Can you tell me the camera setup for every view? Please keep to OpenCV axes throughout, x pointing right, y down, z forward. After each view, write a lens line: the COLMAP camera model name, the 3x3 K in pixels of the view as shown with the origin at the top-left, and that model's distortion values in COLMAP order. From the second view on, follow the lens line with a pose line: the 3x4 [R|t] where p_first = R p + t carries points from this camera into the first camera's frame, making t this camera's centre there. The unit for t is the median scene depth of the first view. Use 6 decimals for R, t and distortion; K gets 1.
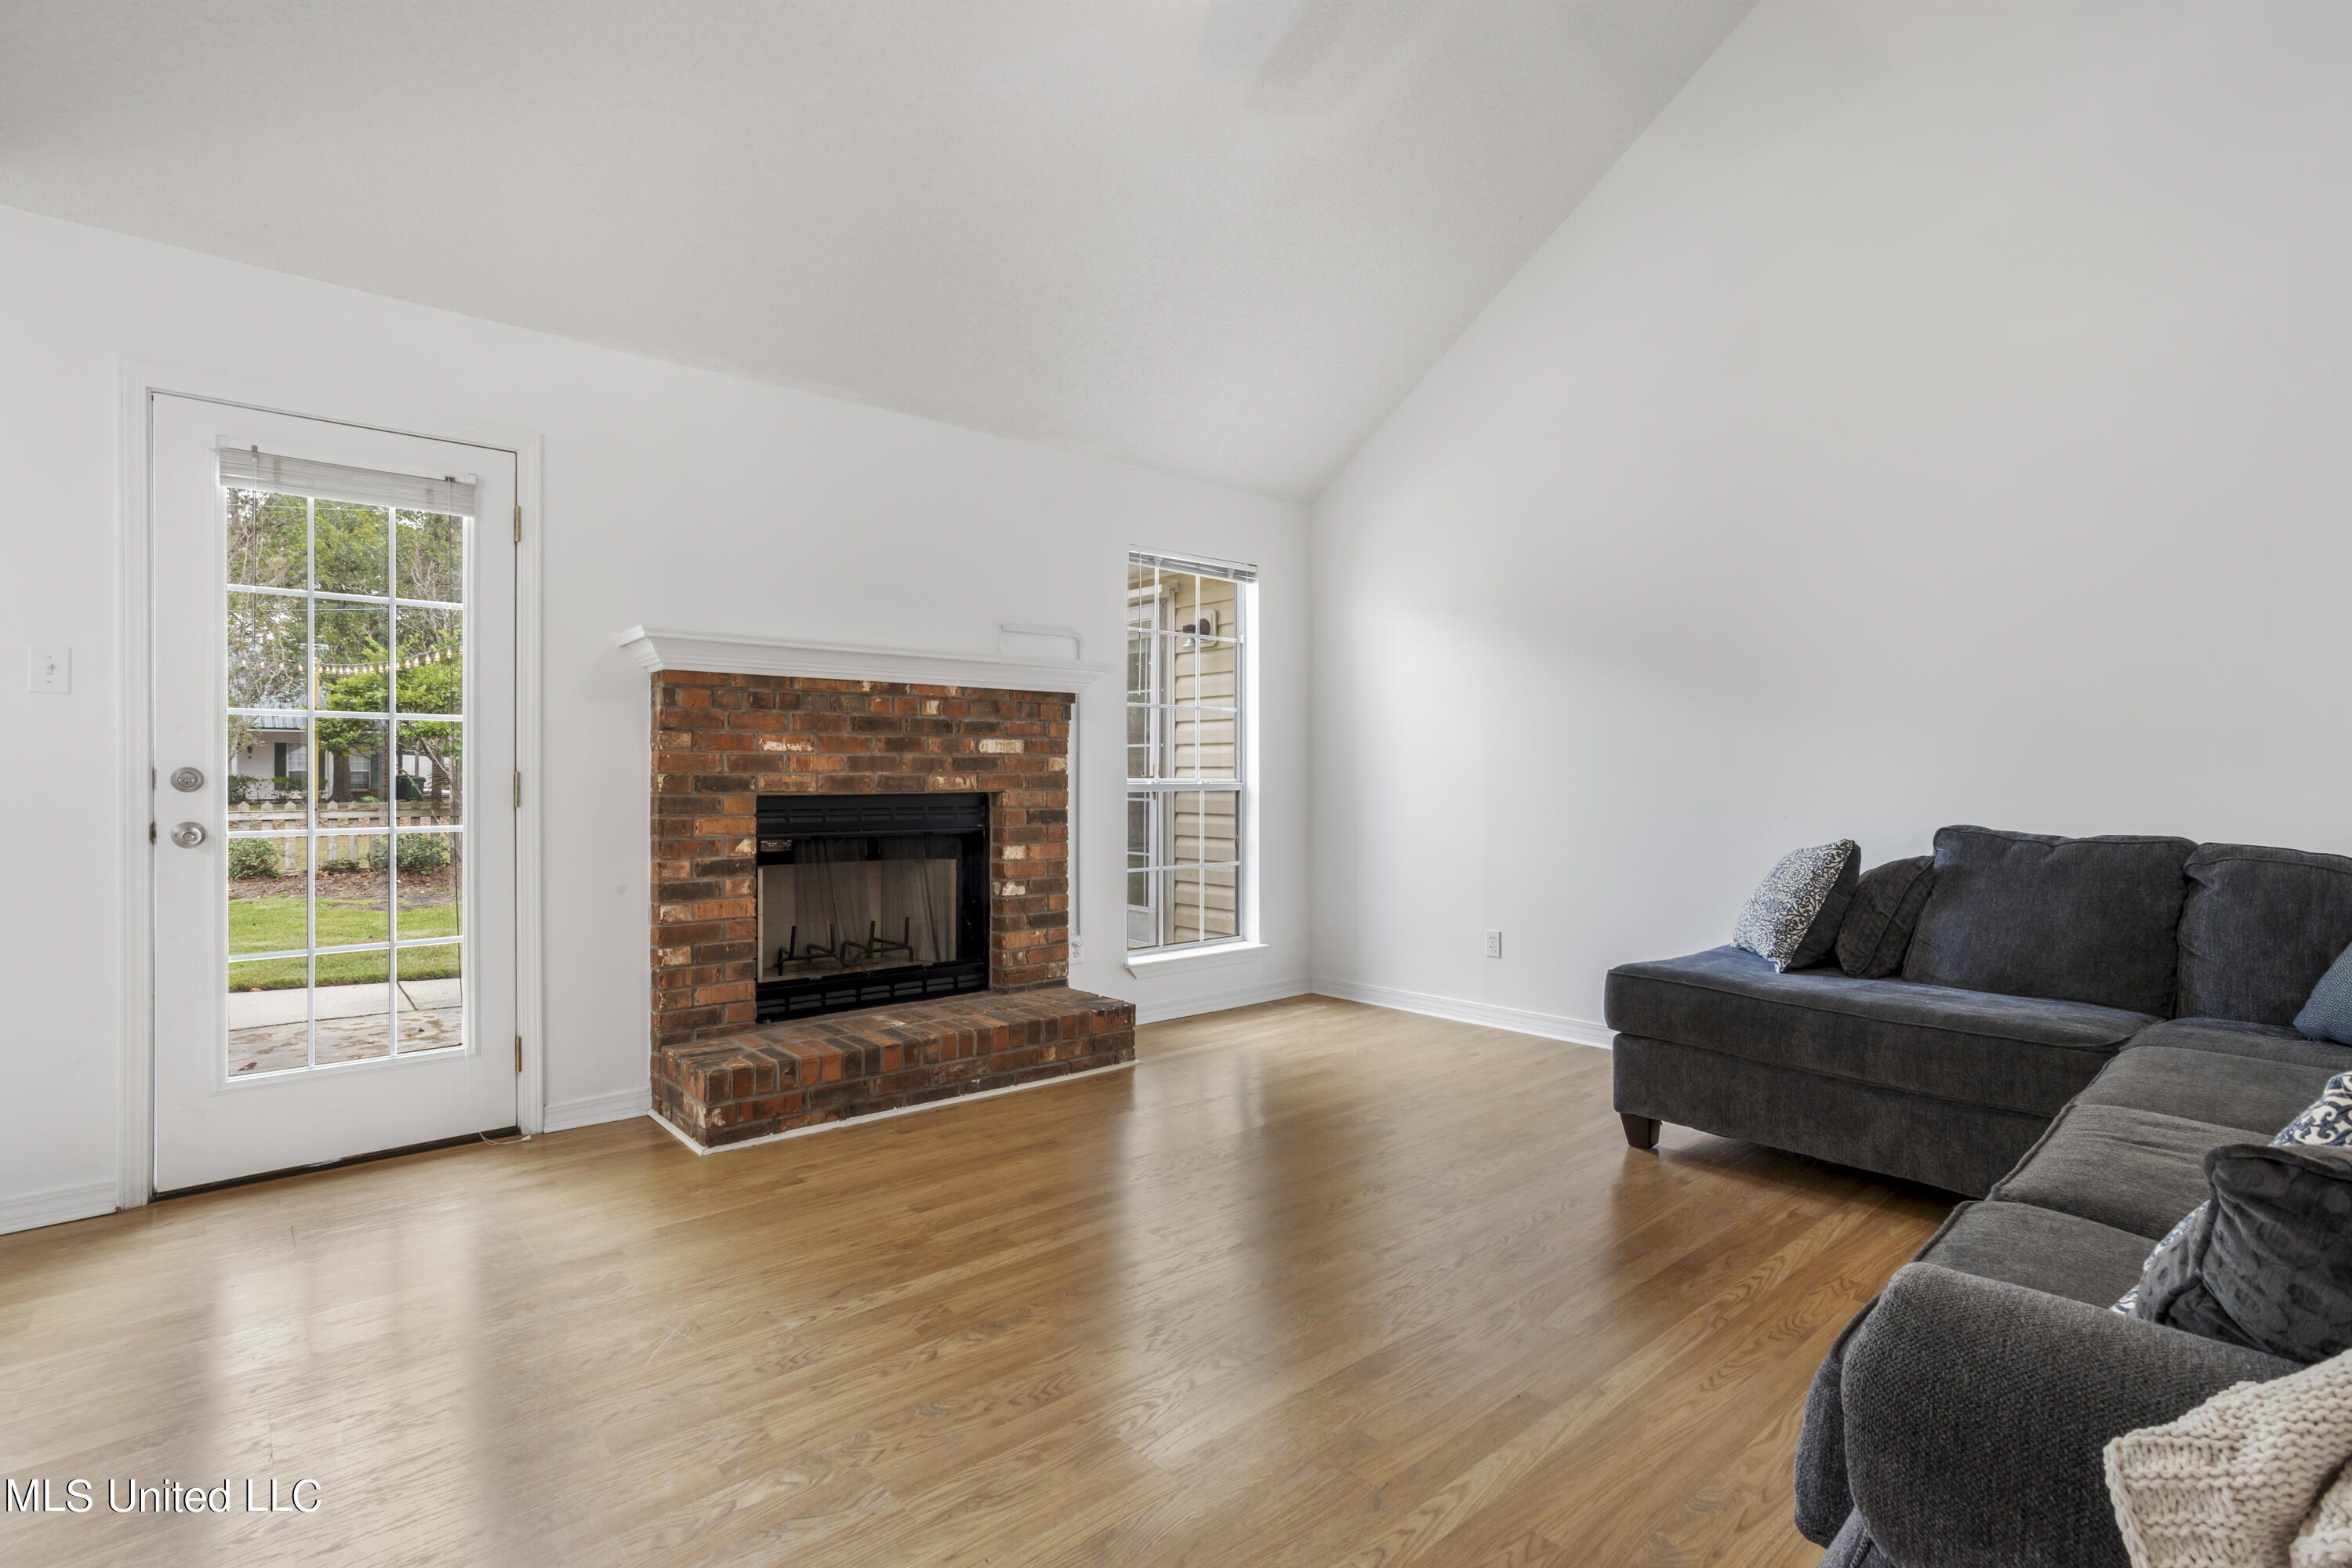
lens RADIAL K [[1143.0, 0, 1158.5], [0, 1143.0, 772.1], [0, 0, 1]] dist [-0.034119, 0.017762]
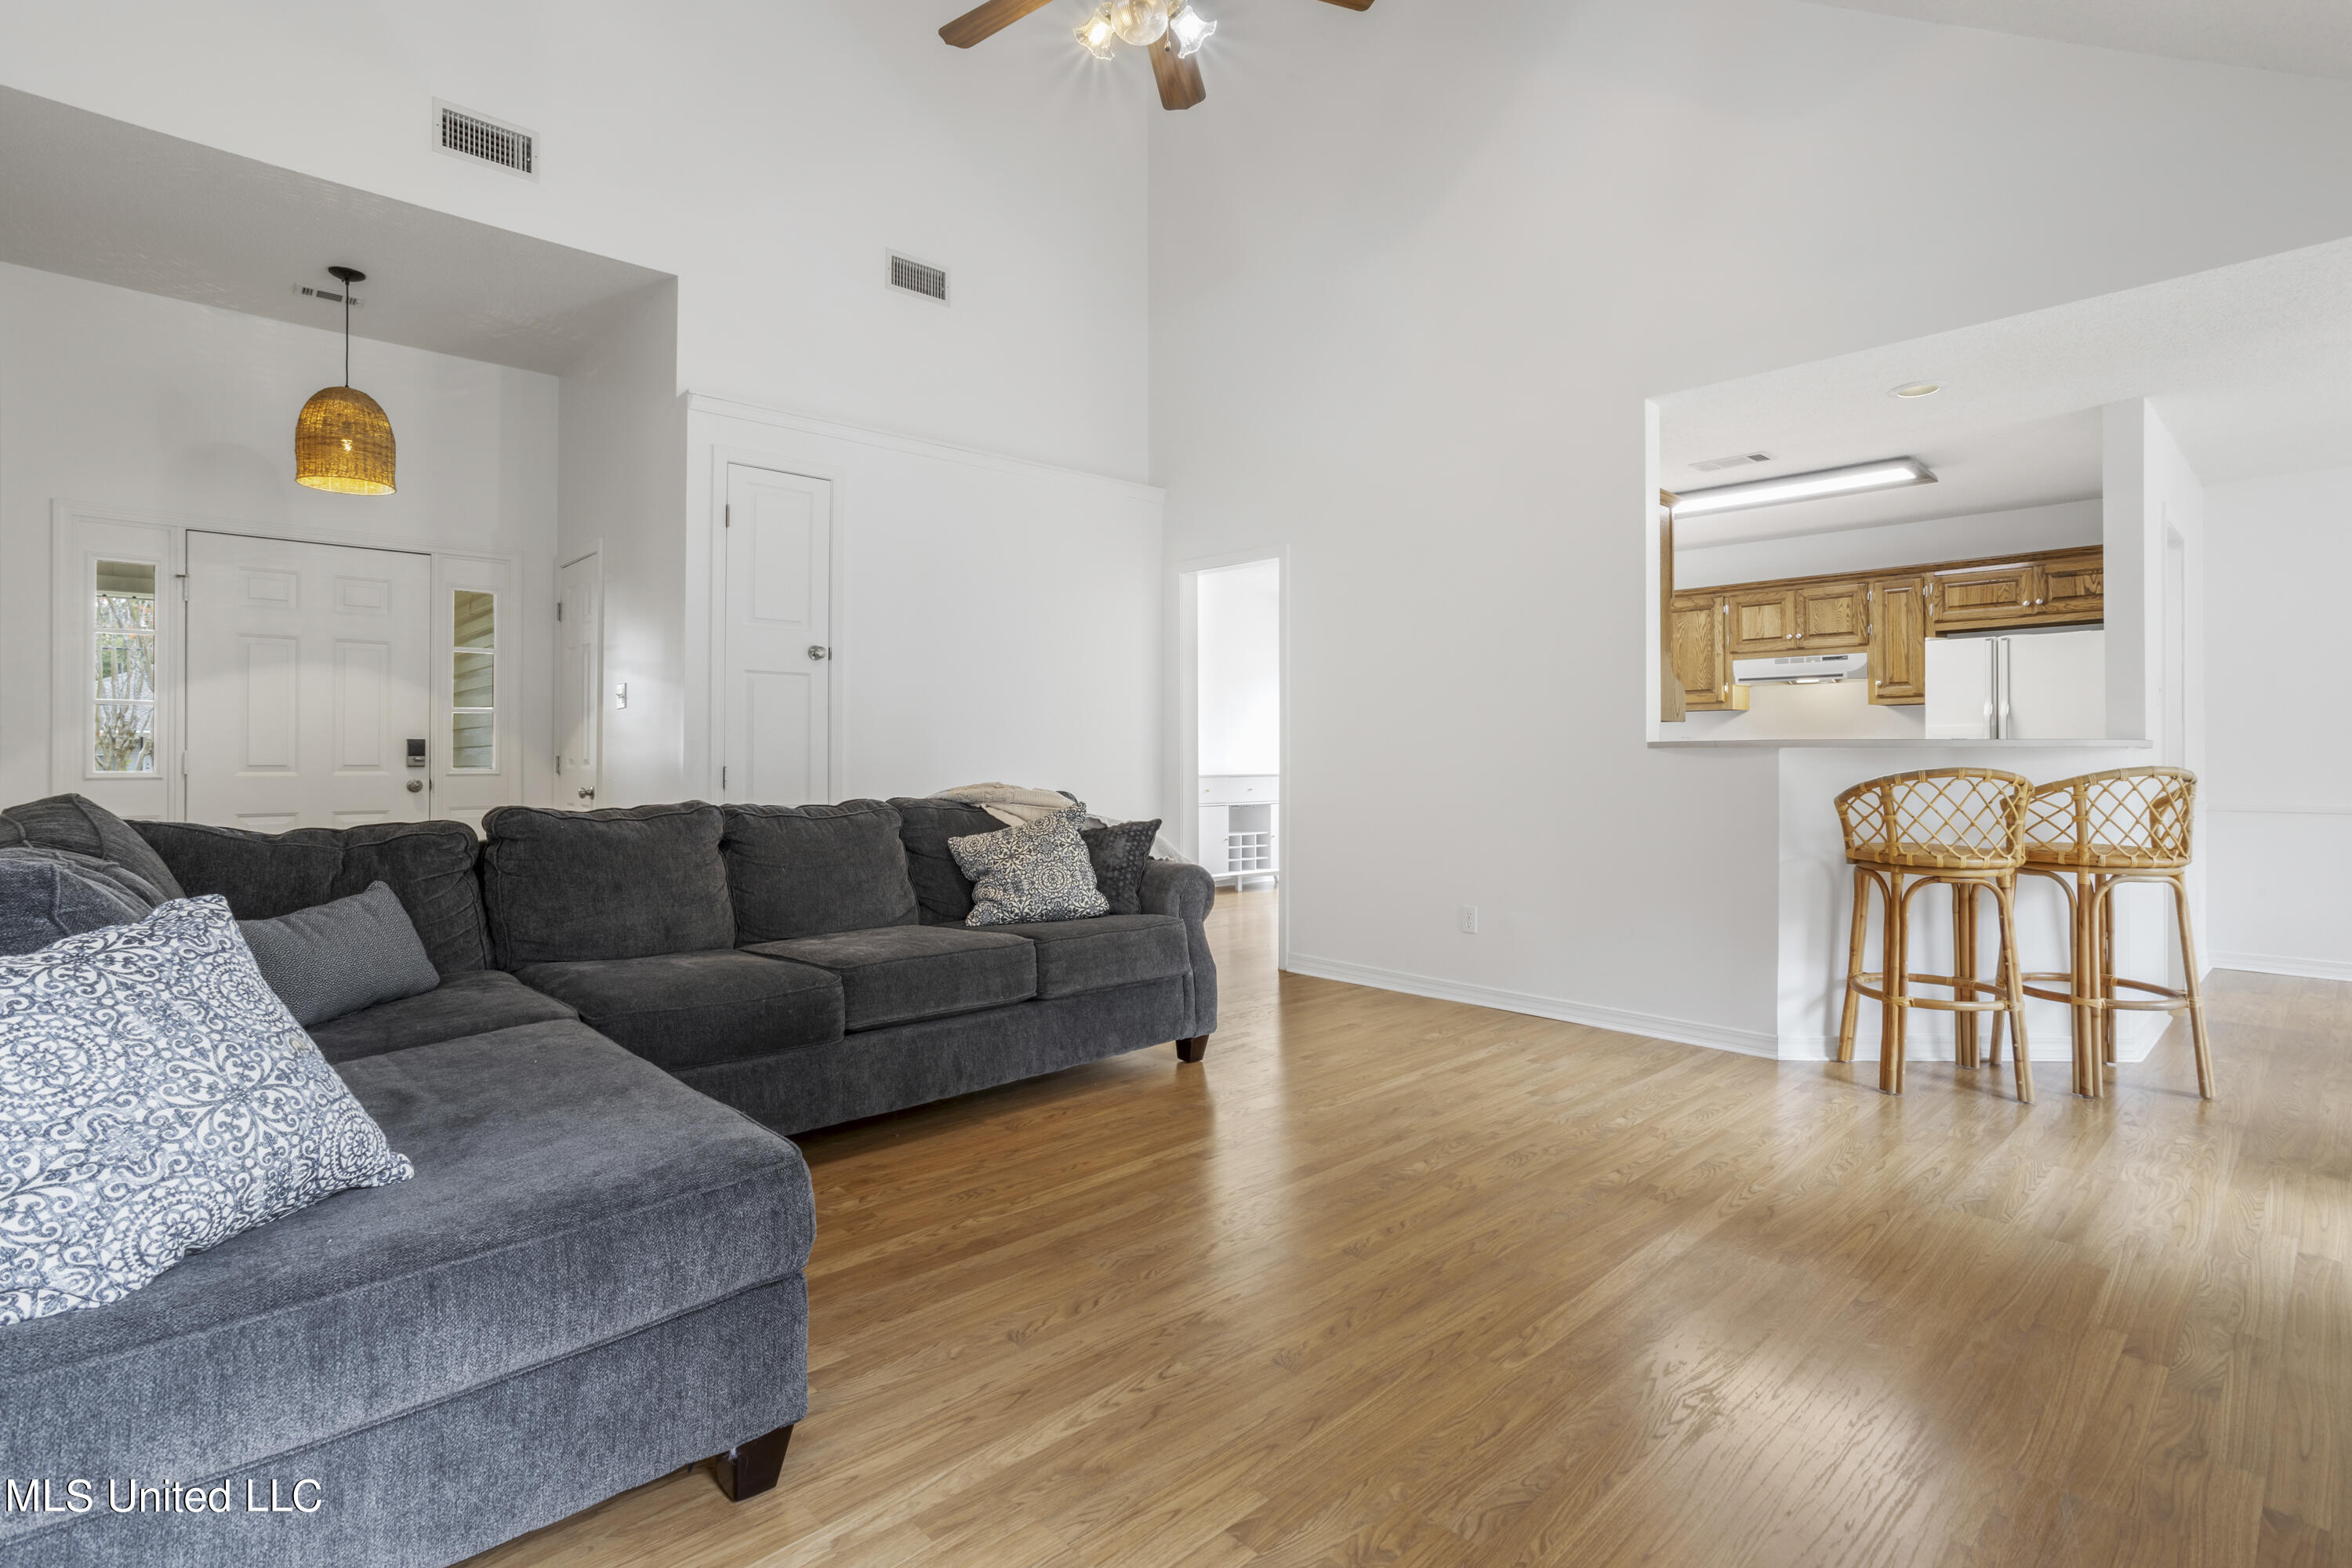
lens RADIAL K [[1143.0, 0, 1175.2], [0, 1143.0, 747.6], [0, 0, 1]] dist [-0.034119, 0.017762]
pose [[-0.998735, -0.003453, -0.050158, 0.229849], [-0.003065, 0.999965, -0.007810, 0.005366], [0.050183, -0.007646, -0.998711, 1.309894]]
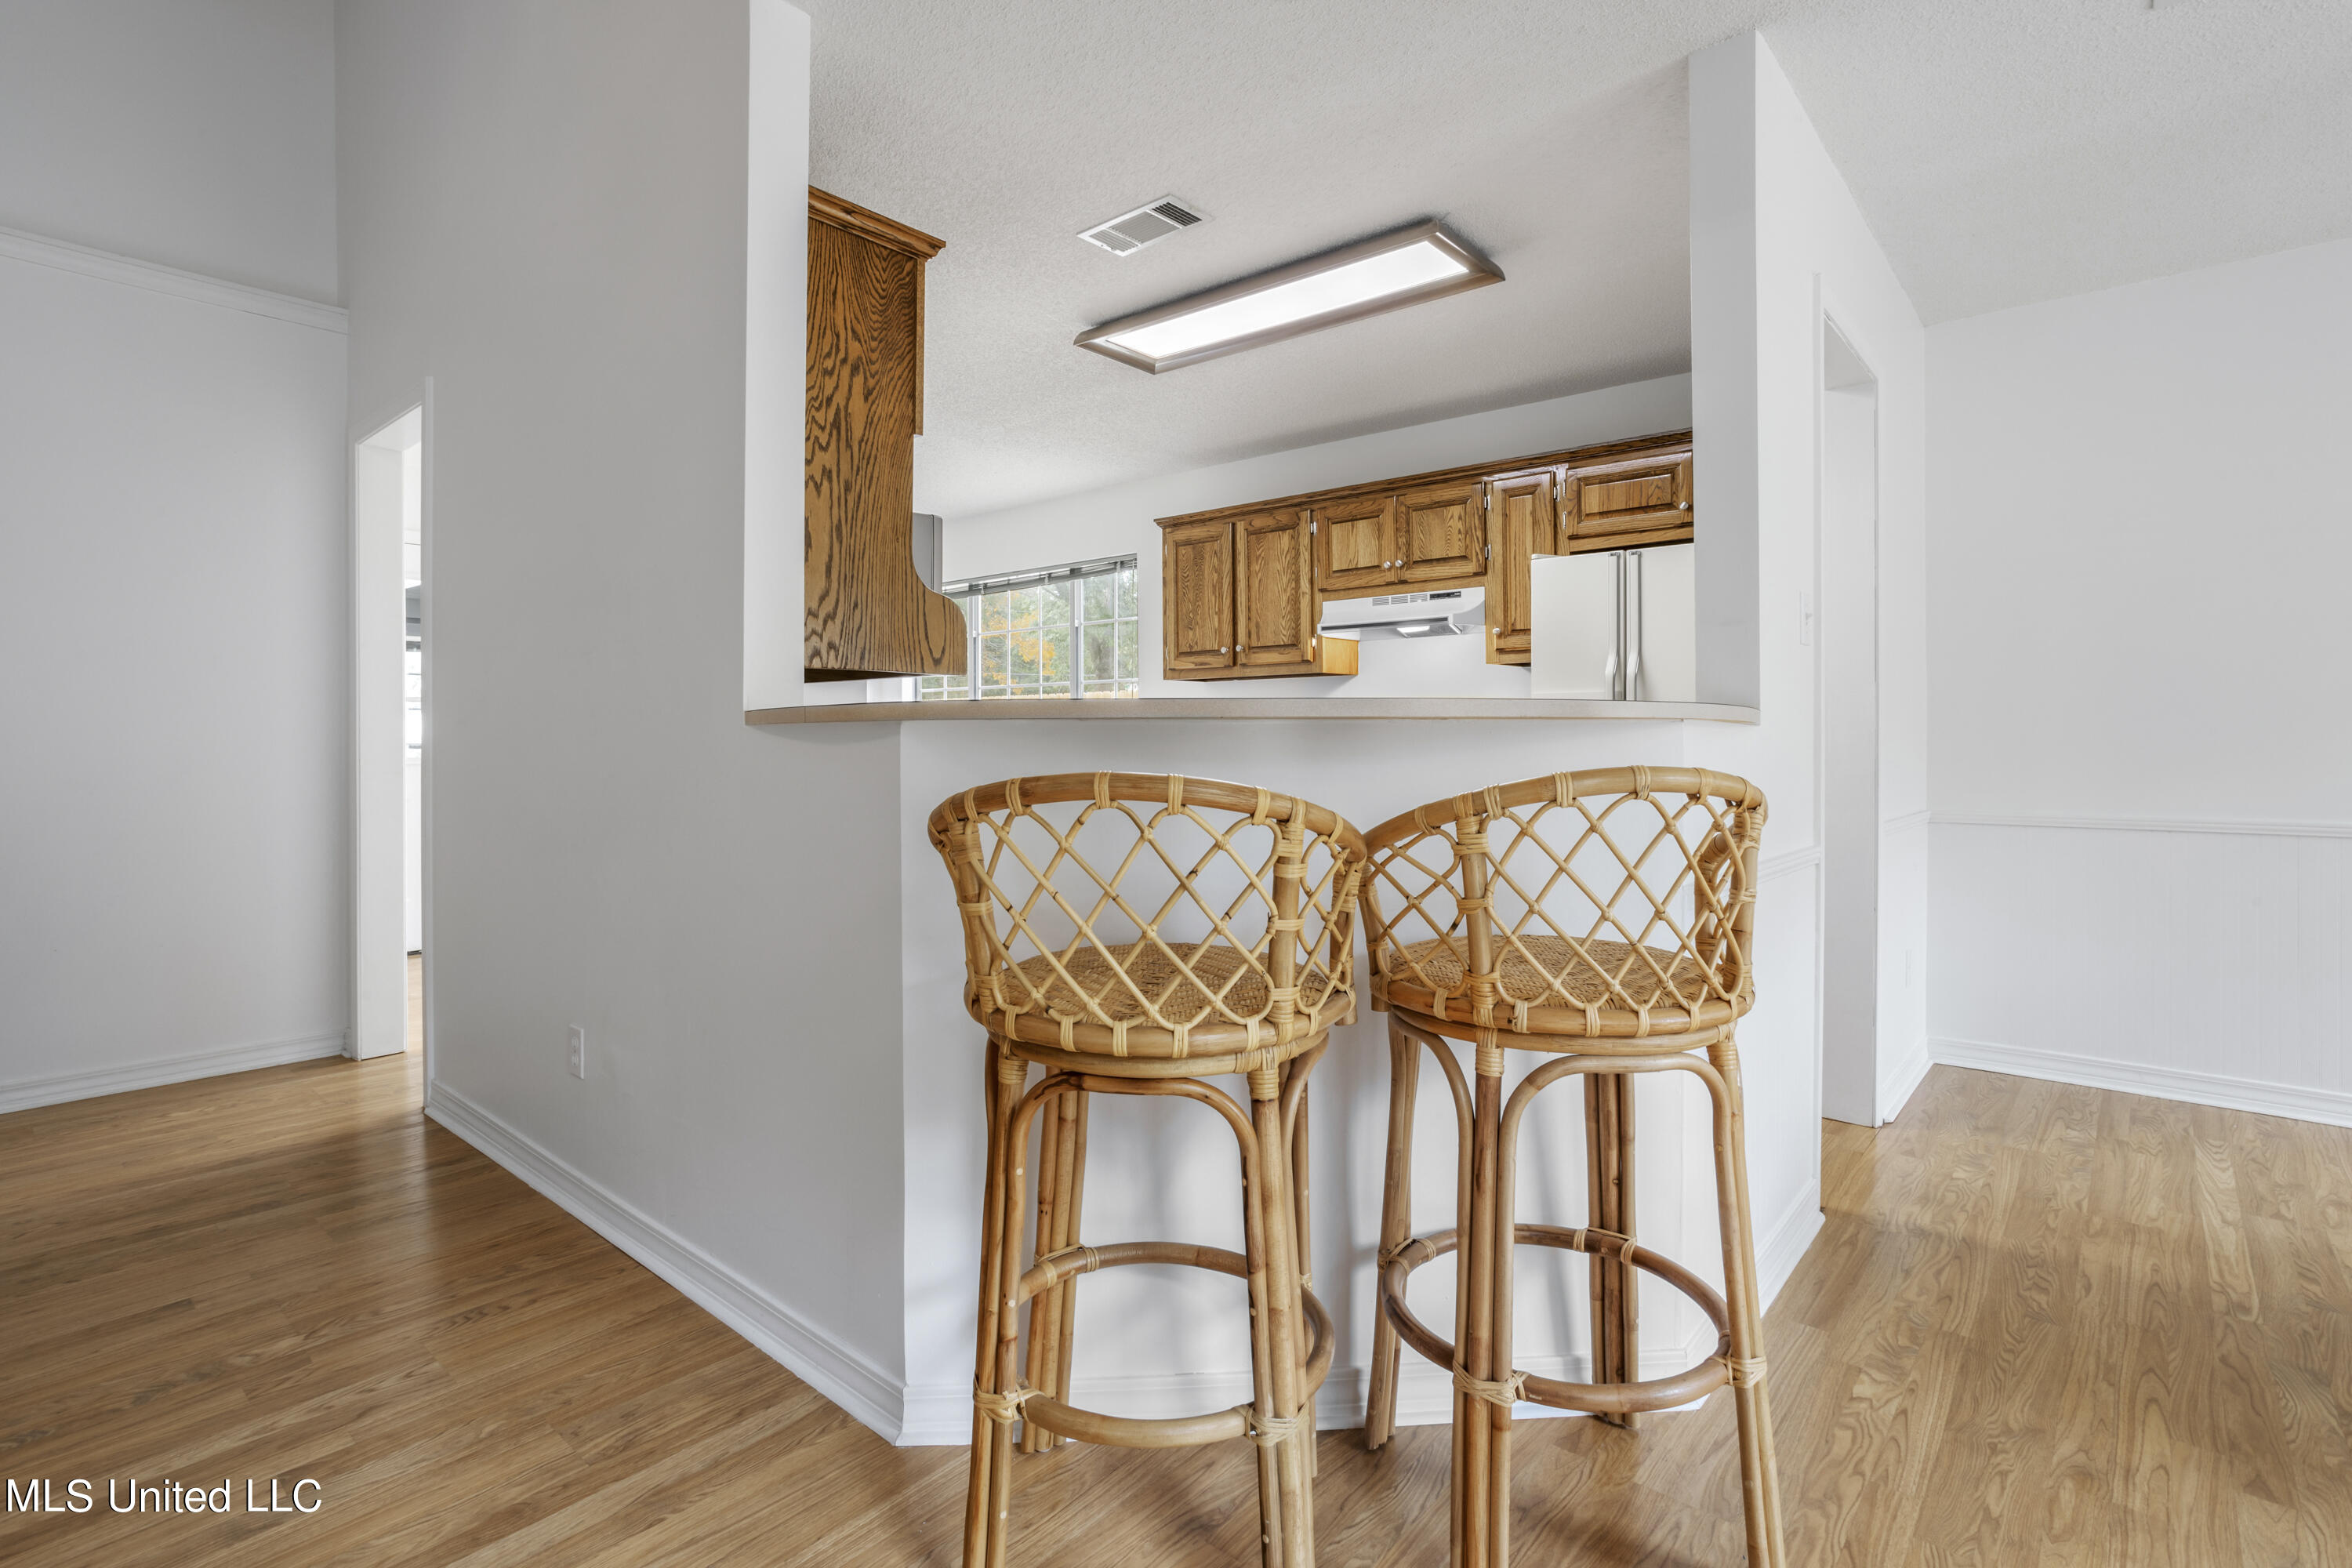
lens RADIAL K [[1143.0, 0, 1165.1], [0, 1143.0, 737.5], [0, 0, 1]] dist [-0.034119, 0.017762]
pose [[-0.989503, -0.001113, -0.144505, -0.414826], [-0.000891, 0.999998, -0.001600, 0.002554], [0.144506, -0.001454, -0.989503, 0.758715]]
